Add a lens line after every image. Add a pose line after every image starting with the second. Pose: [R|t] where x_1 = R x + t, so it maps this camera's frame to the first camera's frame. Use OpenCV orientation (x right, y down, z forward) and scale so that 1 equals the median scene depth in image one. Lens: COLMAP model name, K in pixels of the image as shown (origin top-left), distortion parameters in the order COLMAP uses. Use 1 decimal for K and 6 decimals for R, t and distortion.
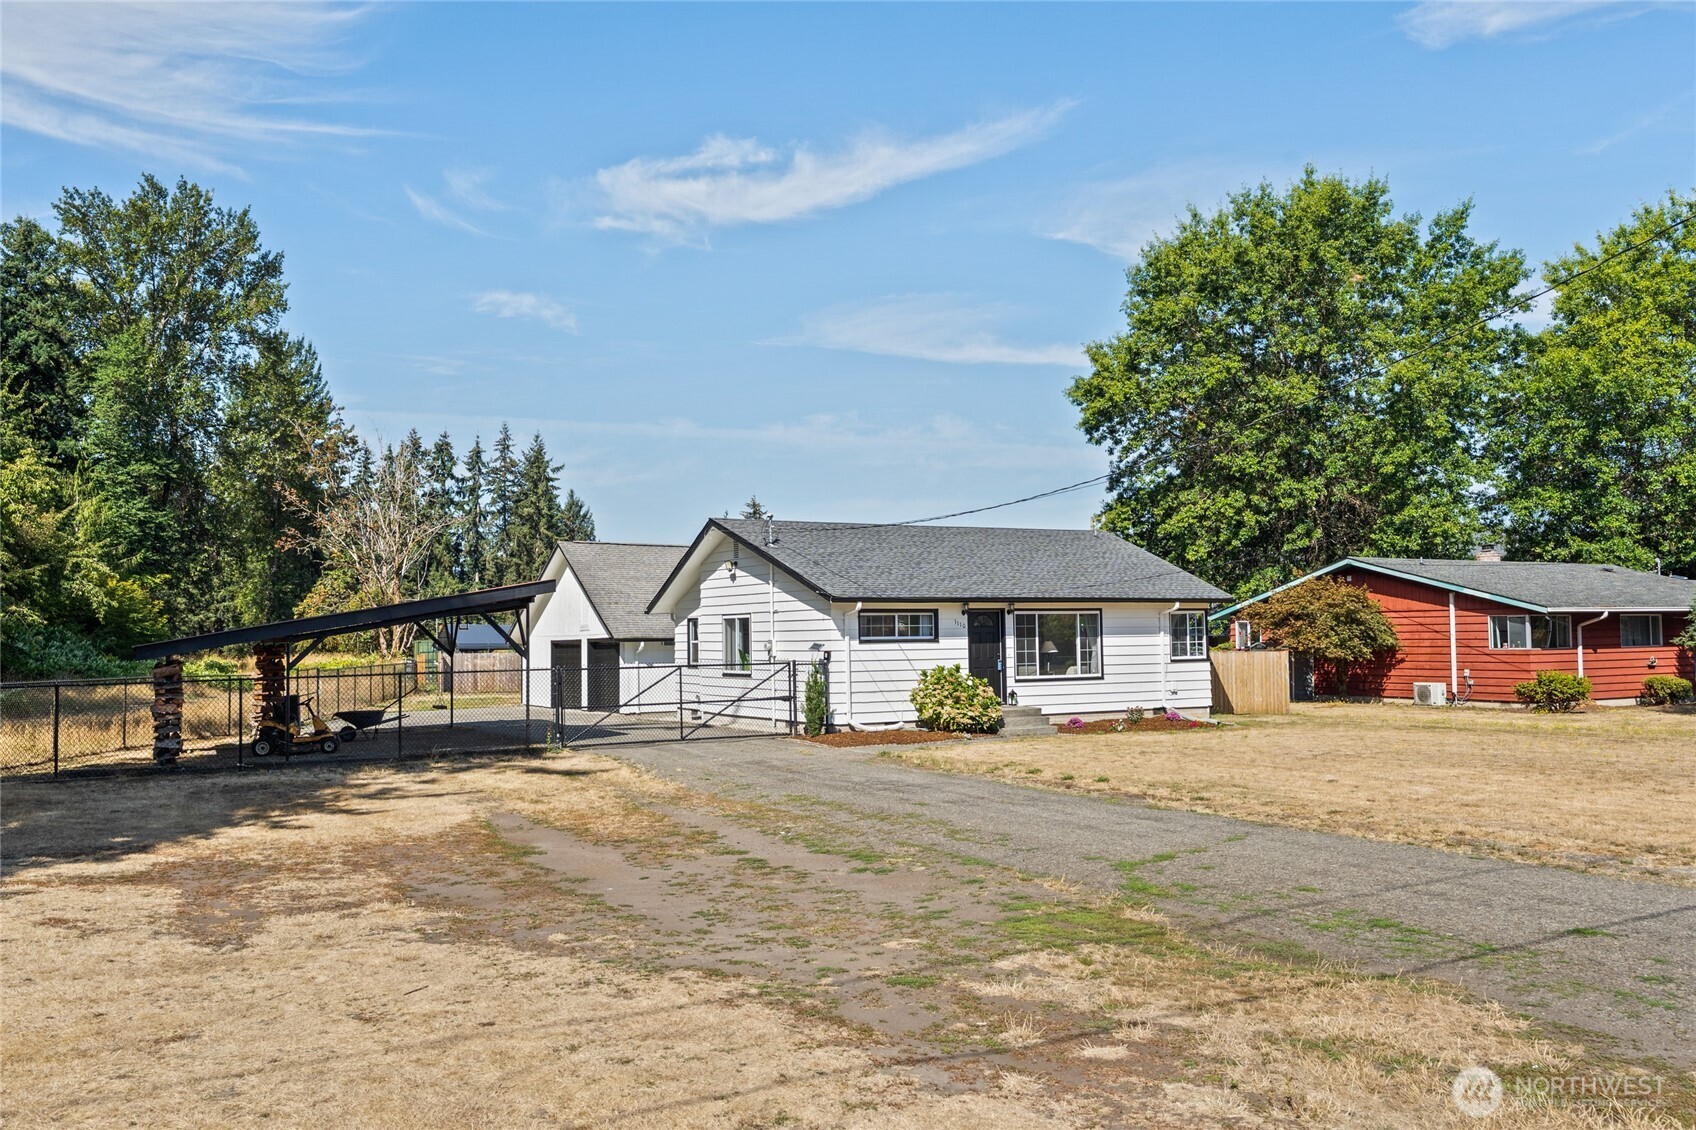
lens RADIAL K [[1428.0, 0, 848.0], [0, 1428.0, 565.0], [0, 0, 1]] dist [0.008857, 0.006473]
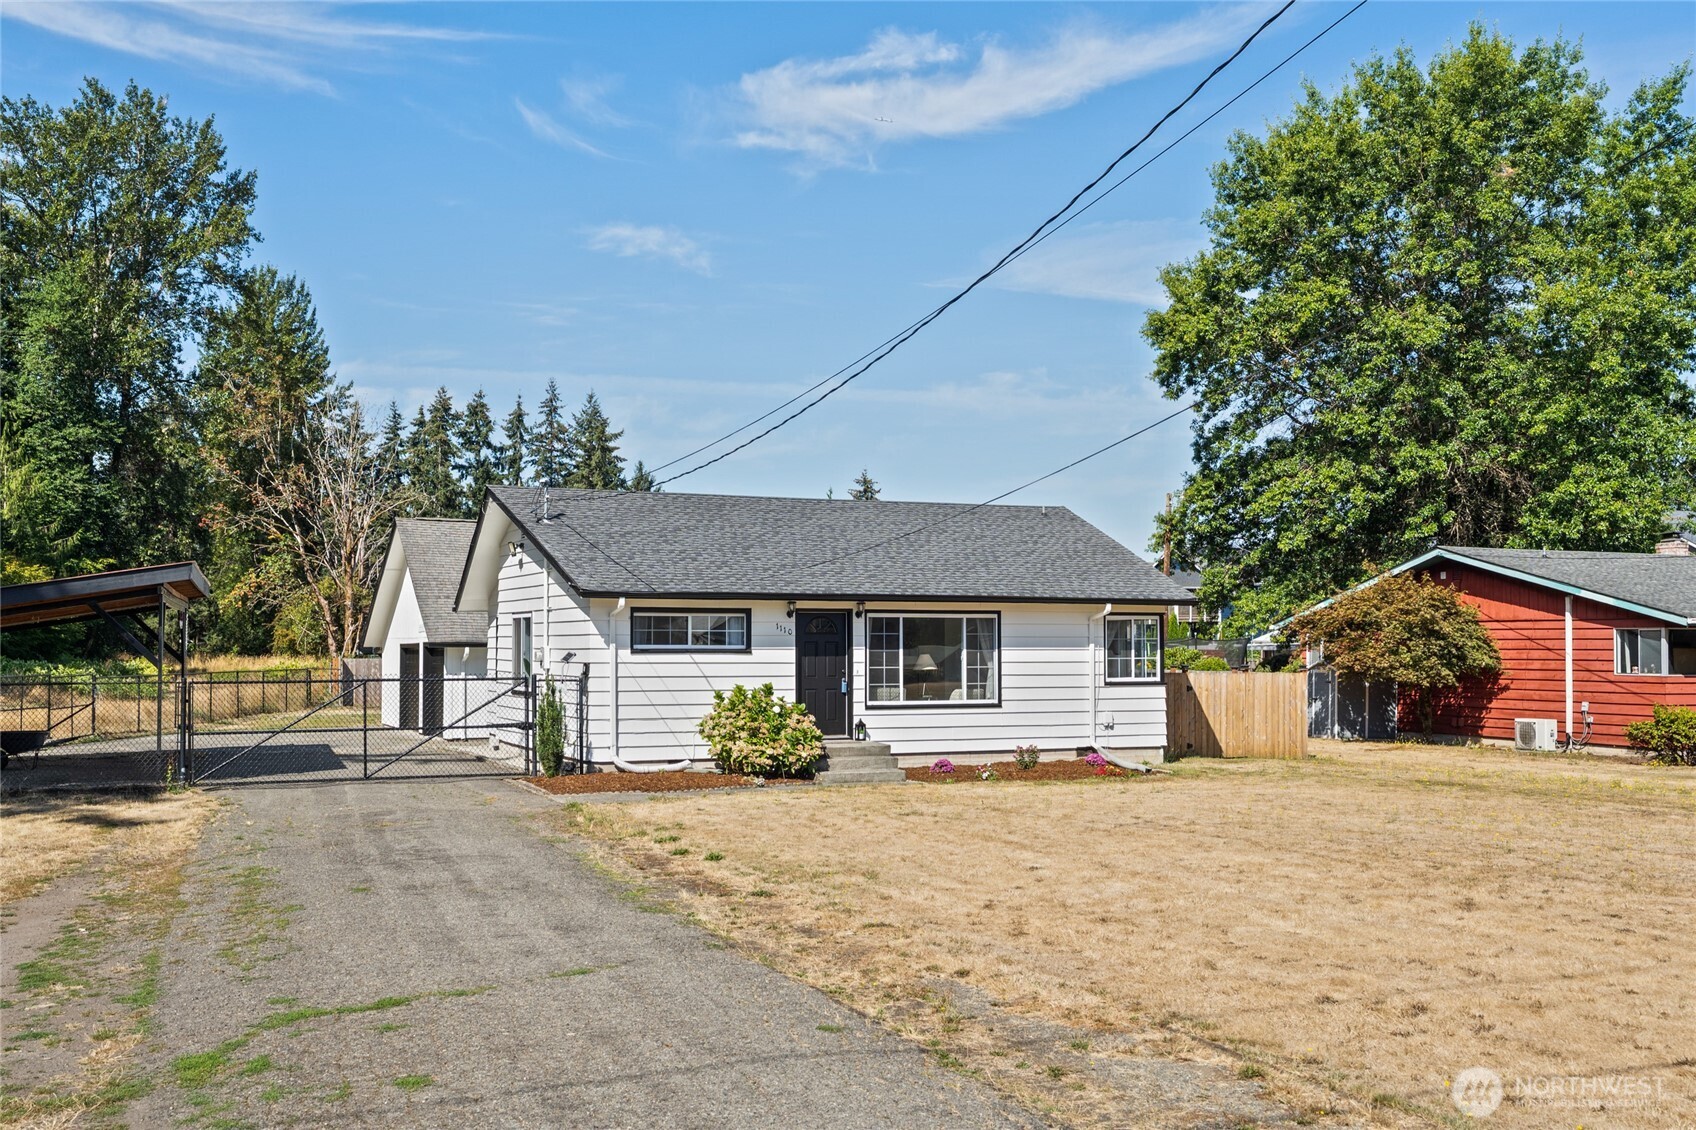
lens RADIAL K [[1737.2, 0, 848.9], [0, 1737.2, 596.2], [0, 0, 1]] dist [0.008199, 0.027596]
pose [[0.994098, 0.011454, -0.107875, 0.114230], [-0.009001, 0.999690, 0.023207, 0.001528], [0.108107, -0.022099, 0.993894, 0.059059]]
